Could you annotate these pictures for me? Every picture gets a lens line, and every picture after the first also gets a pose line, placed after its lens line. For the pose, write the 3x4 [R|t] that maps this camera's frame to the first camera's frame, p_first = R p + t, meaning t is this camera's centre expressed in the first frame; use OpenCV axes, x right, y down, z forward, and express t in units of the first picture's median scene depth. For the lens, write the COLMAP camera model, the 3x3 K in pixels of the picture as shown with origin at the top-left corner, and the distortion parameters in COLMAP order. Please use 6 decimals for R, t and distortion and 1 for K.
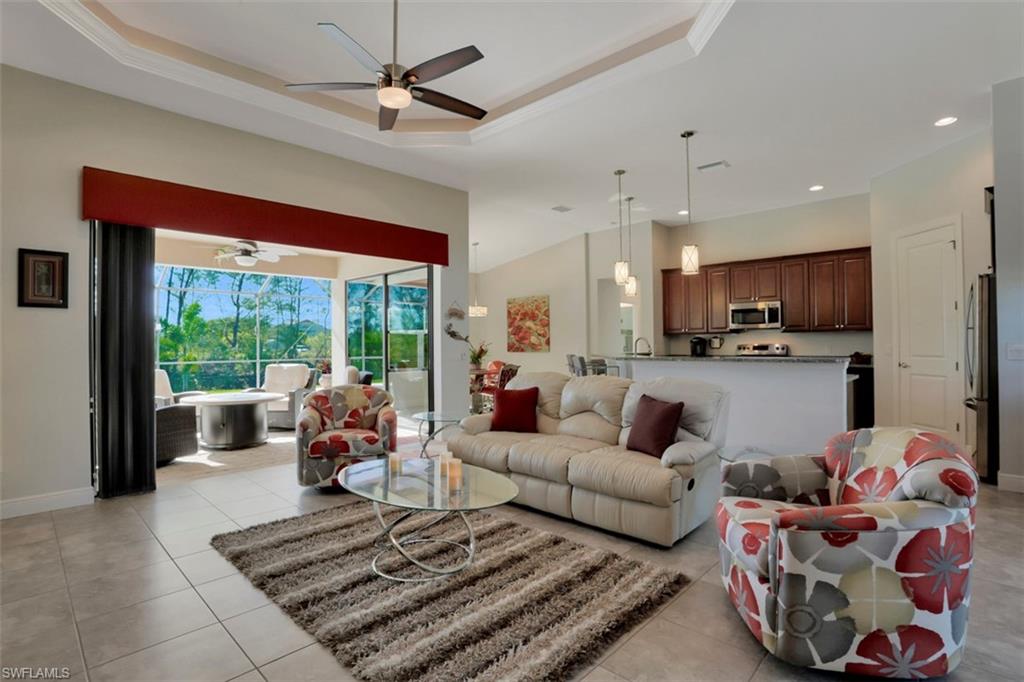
lens RADIAL K [[501.0, 0, 500.7], [0, 501.0, 339.2], [0, 0, 1]] dist [-0.079162, 0.030999]
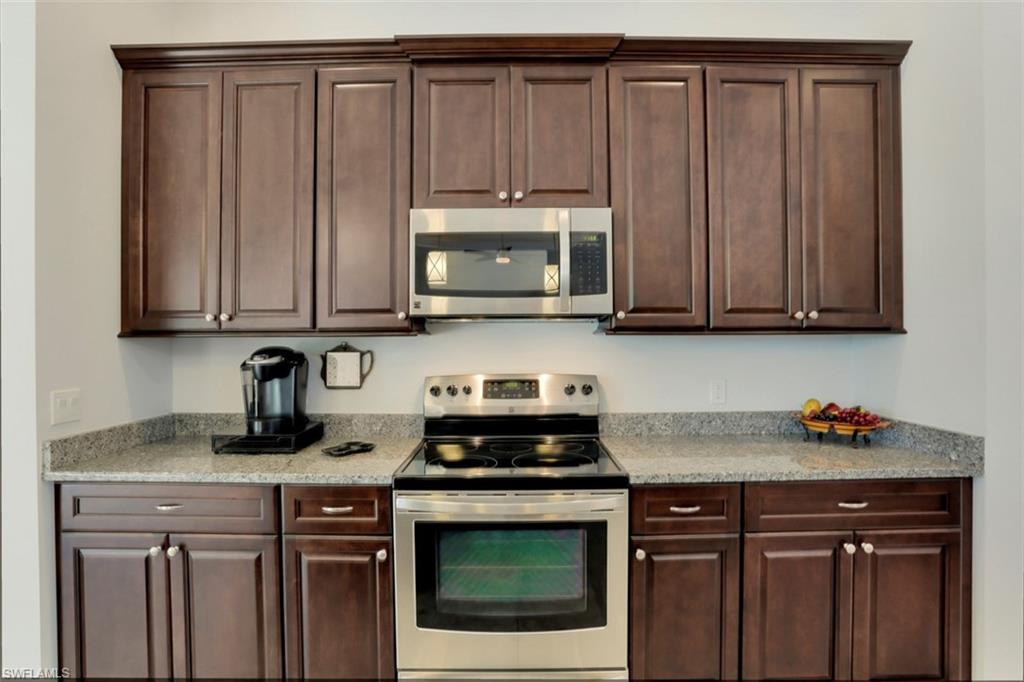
lens RADIAL K [[501.0, 0, 500.7], [0, 501.0, 339.2], [0, 0, 1]] dist [-0.079162, 0.030999]
pose [[0.710954, 0.003005, 0.703232, 0.348263], [-0.008243, 0.999958, 0.004061, -0.011654], [-0.703190, -0.008684, 0.710949, 0.850172]]
